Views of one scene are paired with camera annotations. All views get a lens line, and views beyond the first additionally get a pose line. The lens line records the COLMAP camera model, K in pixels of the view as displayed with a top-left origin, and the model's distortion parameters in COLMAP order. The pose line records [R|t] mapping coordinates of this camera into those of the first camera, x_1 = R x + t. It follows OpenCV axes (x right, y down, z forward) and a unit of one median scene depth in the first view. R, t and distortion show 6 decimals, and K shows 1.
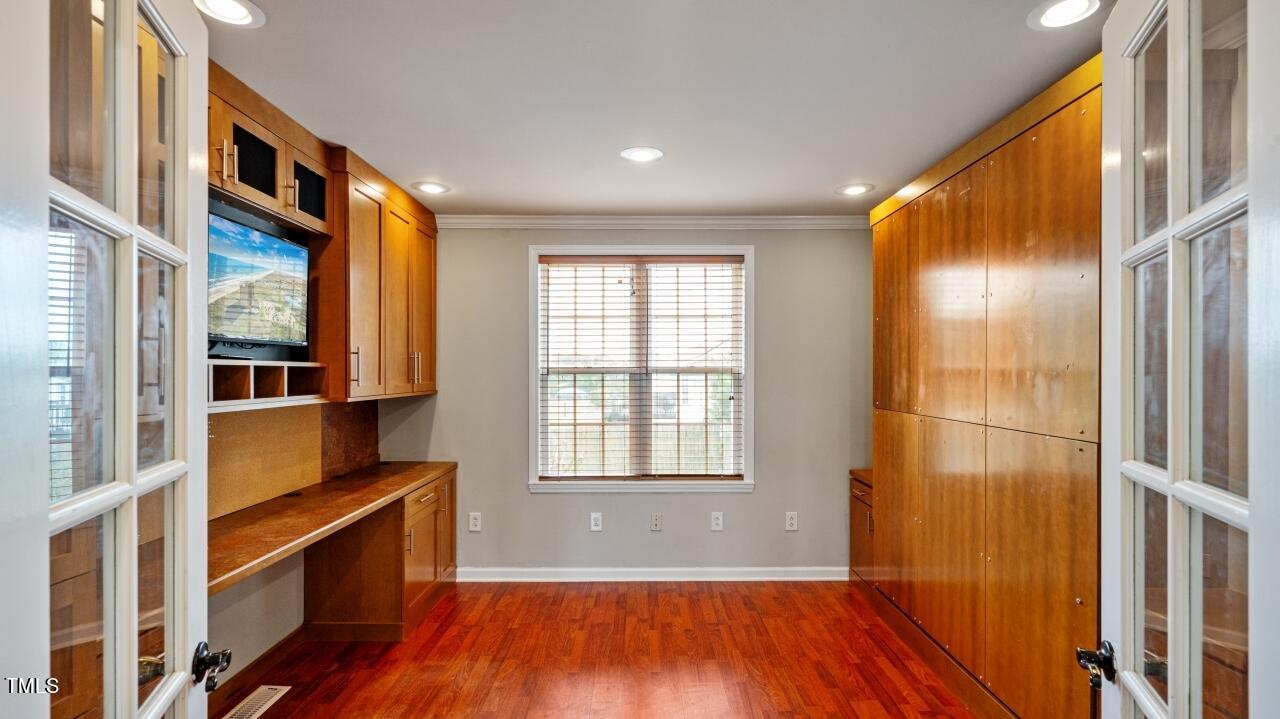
lens RADIAL K [[573.7, 0, 628.0], [0, 573.7, 377.4], [0, 0, 1]] dist [-0.000006, 0.002411]
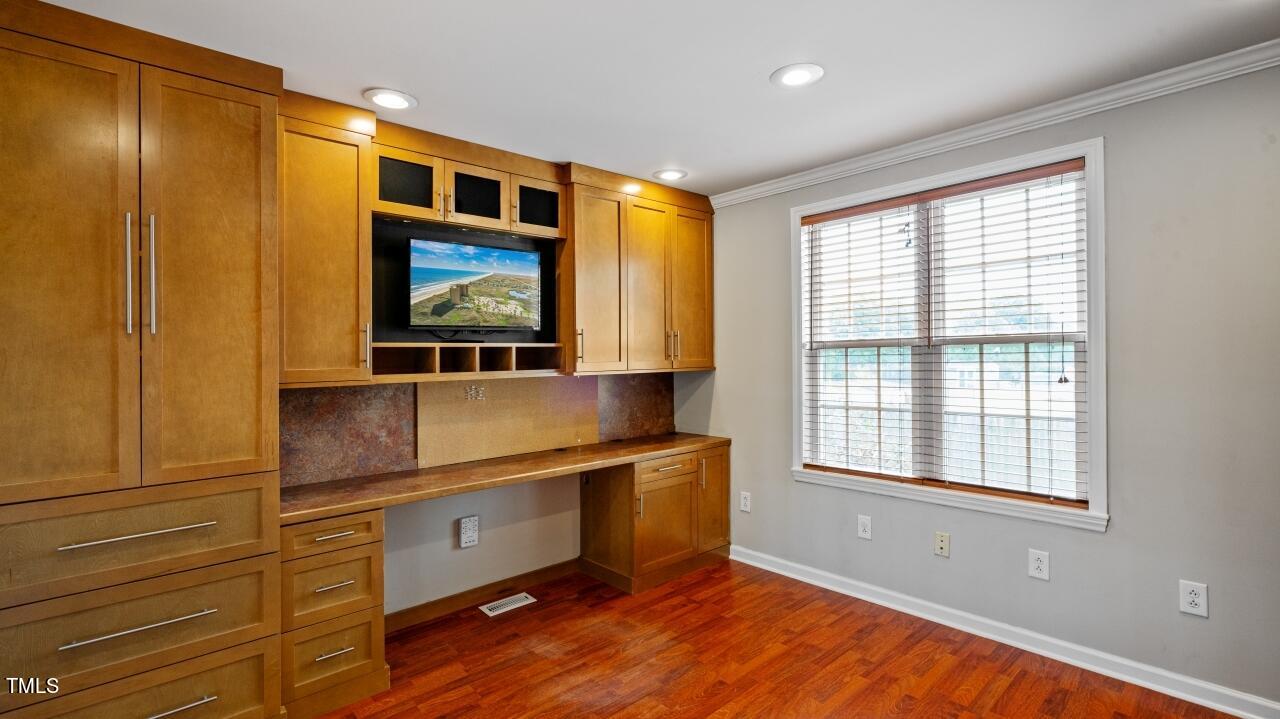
lens RADIAL K [[573.7, 0, 642.3], [0, 573.7, 353.8], [0, 0, 1]] dist [-0.000006, 0.002411]
pose [[0.678620, -0.014508, -0.734346, 0.360234], [0.011185, 0.999893, -0.009418, 0.007821], [0.734404, -0.001823, 0.678710, 0.224042]]
